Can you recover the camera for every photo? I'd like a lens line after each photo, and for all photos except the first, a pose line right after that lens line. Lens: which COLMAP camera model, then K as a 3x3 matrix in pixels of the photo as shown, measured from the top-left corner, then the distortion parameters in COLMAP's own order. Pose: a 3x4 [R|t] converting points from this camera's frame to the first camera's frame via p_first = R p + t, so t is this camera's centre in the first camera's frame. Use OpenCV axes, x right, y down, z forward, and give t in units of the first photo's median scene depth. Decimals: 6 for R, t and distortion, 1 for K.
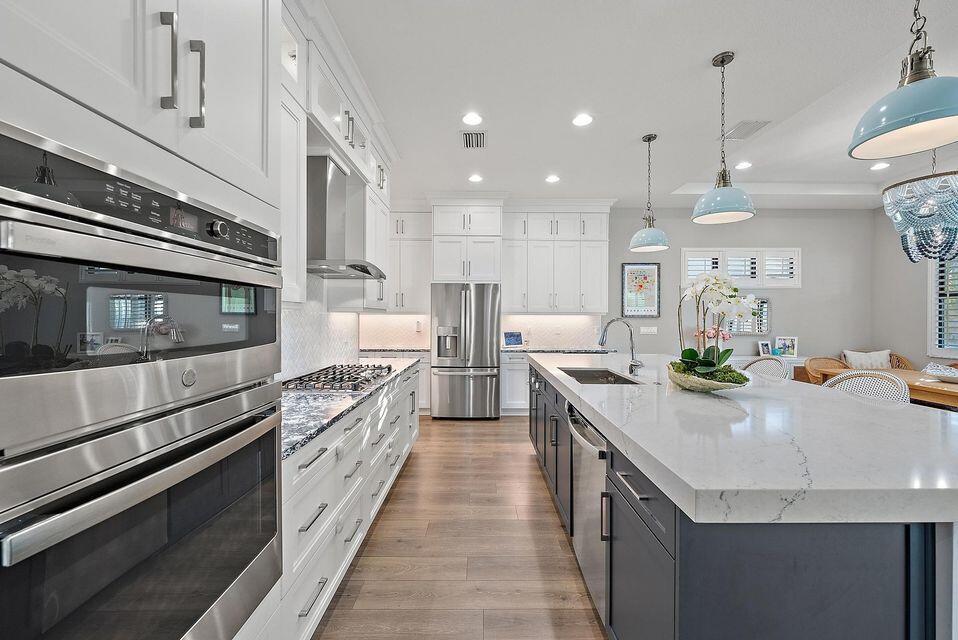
lens RADIAL K [[376.0, 0, 481.8], [0, 376.0, 318.0], [0, 0, 1]] dist [-0.002276, 0.000126]
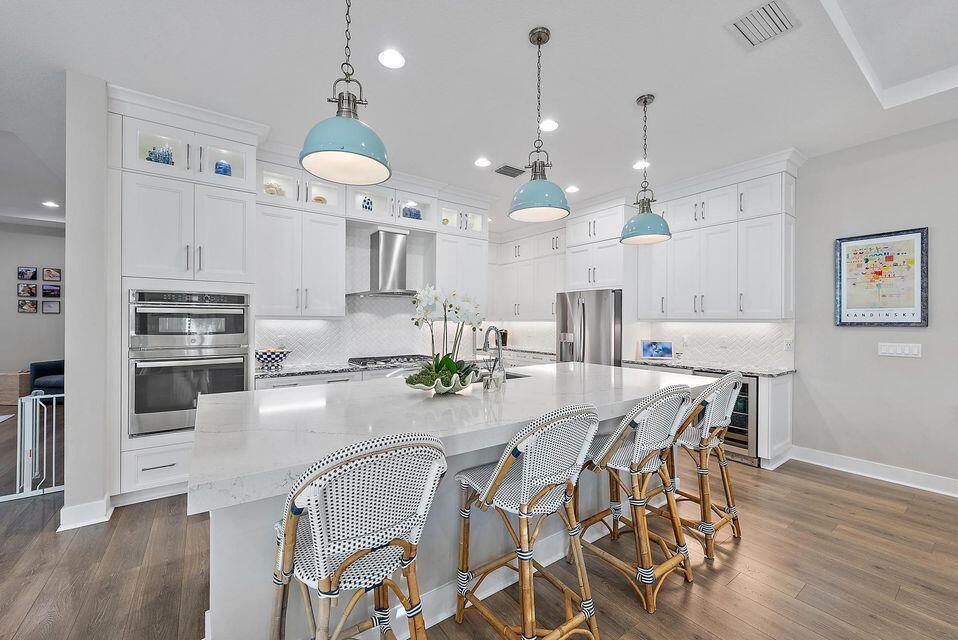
lens RADIAL K [[381.8, 0, 481.4], [0, 381.8, 321.2], [0, 0, 1]] dist [-0.002242, -0.000011]
pose [[0.582986, -0.000216, -0.812482, 0.553512], [-0.006259, 0.999969, -0.004757, -0.003253], [0.812458, 0.007859, 0.582967, 0.154440]]
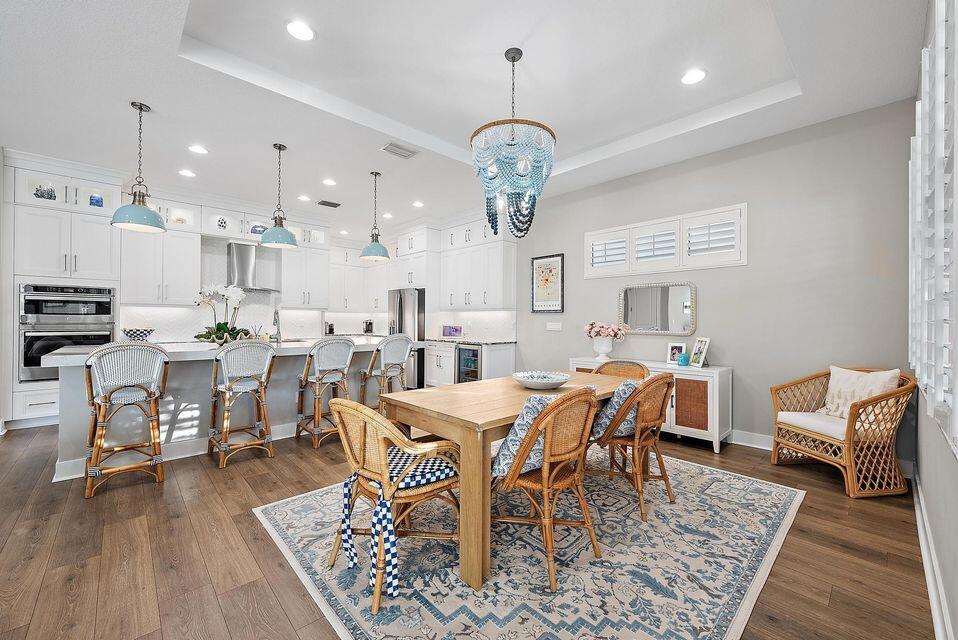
lens RADIAL K [[381.4, 0, 482.0], [0, 381.4, 319.2], [0, 0, 1]] dist [-0.000355, 0.000011]
pose [[0.683429, -0.000241, -0.730017, 1.035778], [-0.007389, 0.999946, -0.007248, 0.023403], [0.729980, 0.010347, 0.683390, 0.220366]]
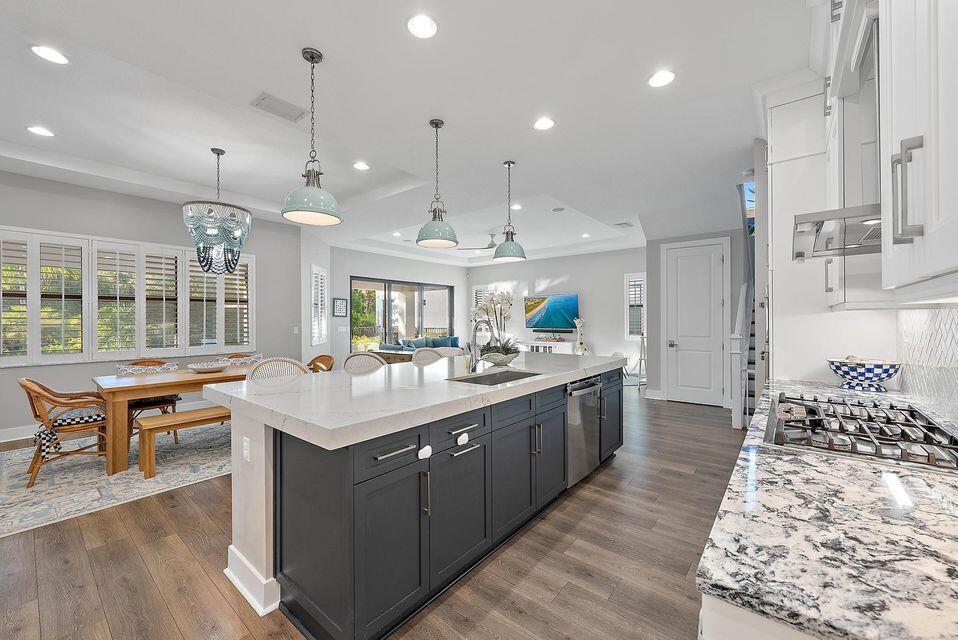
lens RADIAL K [[376.0, 0, 481.8], [0, 376.0, 318.0], [0, 0, 1]] dist [-0.002276, 0.000126]
pose [[-0.771395, 0.002844, 0.636351, -0.136385], [0.005884, 0.999979, 0.002664, -0.002238], [-0.636330, 0.005800, -0.771395, 0.818703]]
